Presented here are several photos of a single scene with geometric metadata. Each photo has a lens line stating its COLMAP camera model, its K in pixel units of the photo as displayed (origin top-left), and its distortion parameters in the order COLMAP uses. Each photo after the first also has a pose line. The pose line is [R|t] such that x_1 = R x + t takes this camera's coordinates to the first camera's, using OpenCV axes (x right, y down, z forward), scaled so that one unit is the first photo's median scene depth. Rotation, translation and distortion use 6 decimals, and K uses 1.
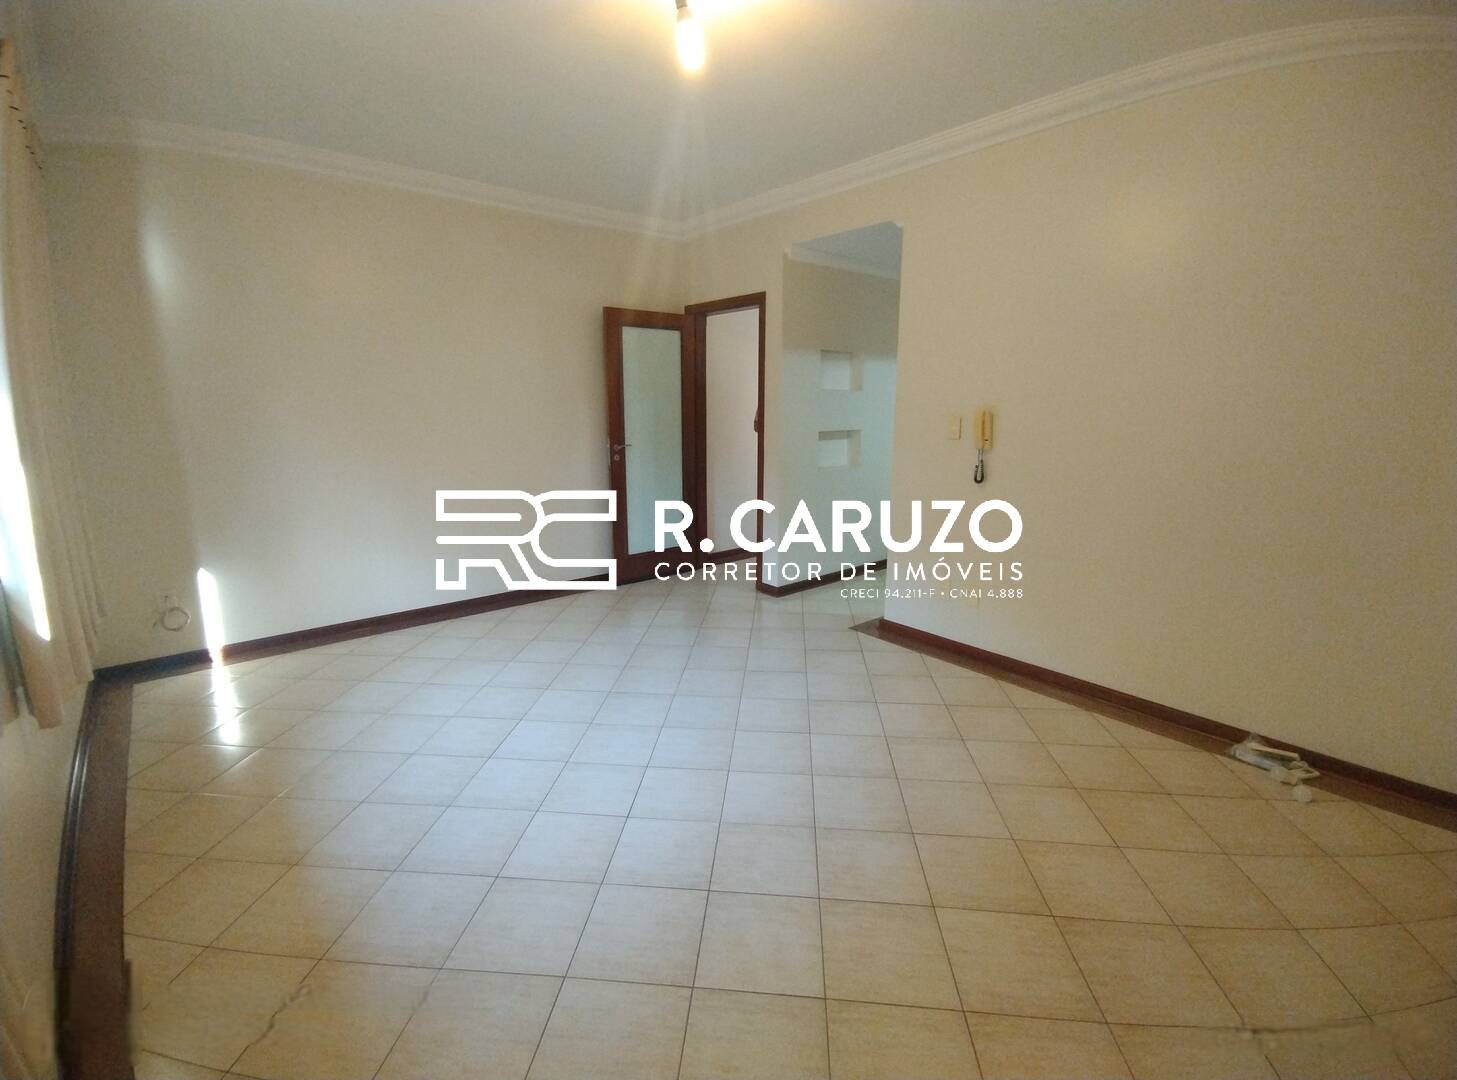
lens RADIAL K [[675.6, 0, 726.9], [0, 675.6, 546.8], [0, 0, 1]] dist [0.019118, 0.000126]
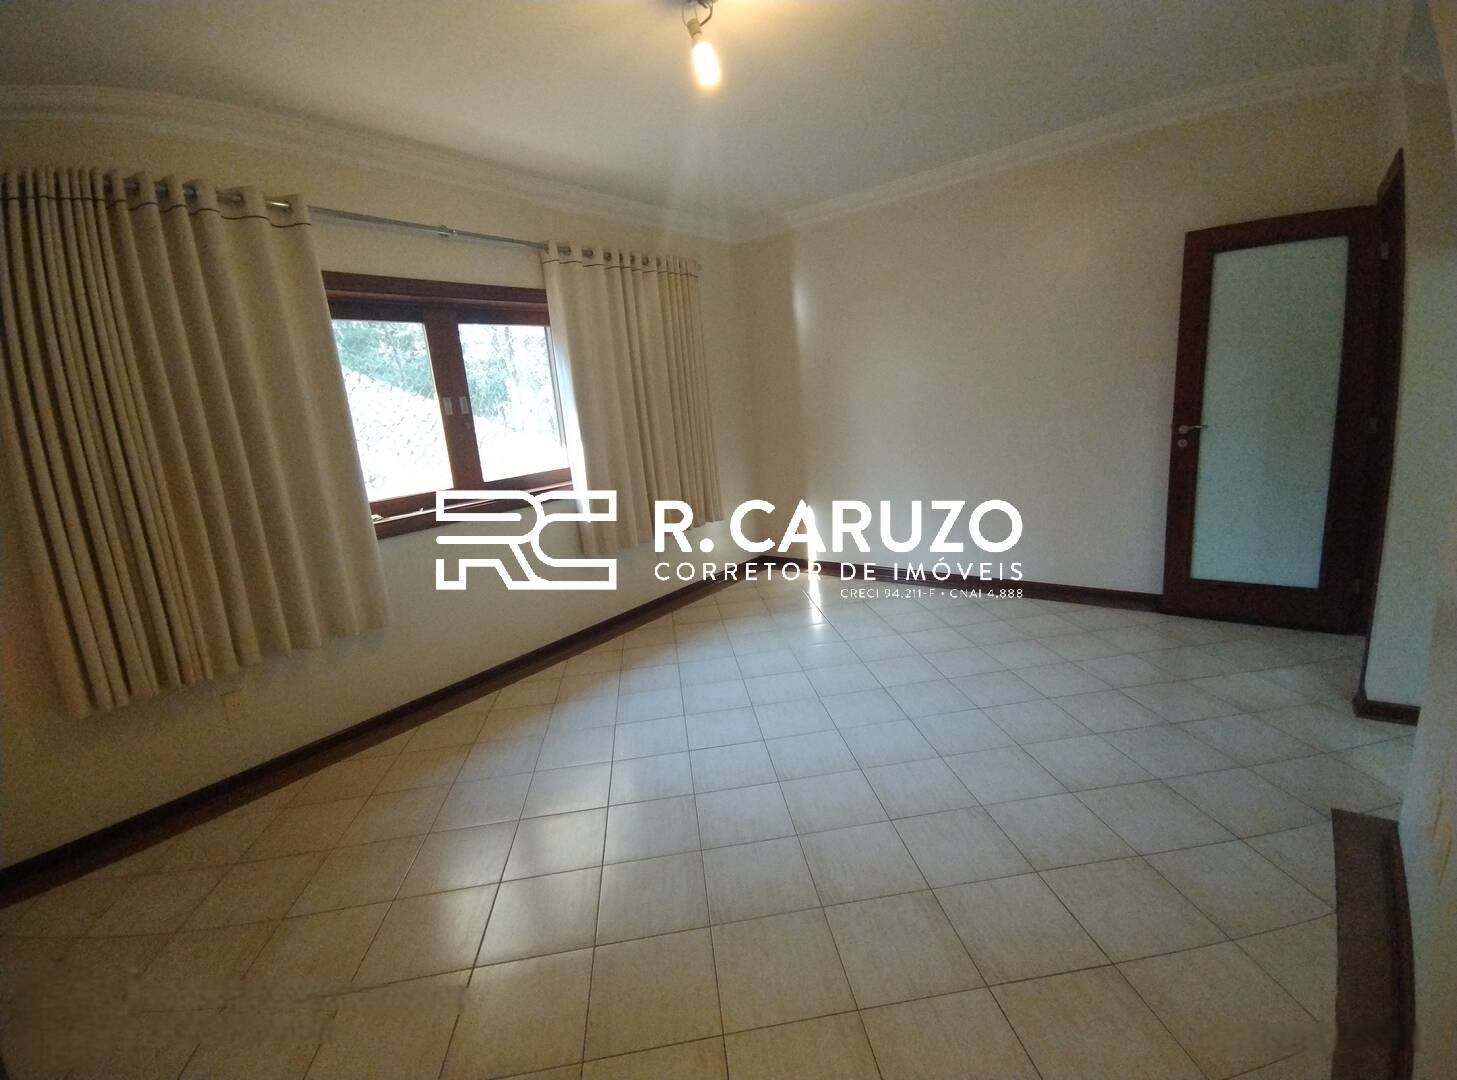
lens RADIAL K [[662.8, 0, 726.2], [0, 662.8, 552.6], [0, 0, 1]] dist [0.048169, -0.033676]
pose [[0.214868, 0.211479, -0.953472, 0.591931], [-0.131871, 0.973616, 0.186229, -0.114405], [0.967699, 0.085721, 0.237086, 0.474723]]
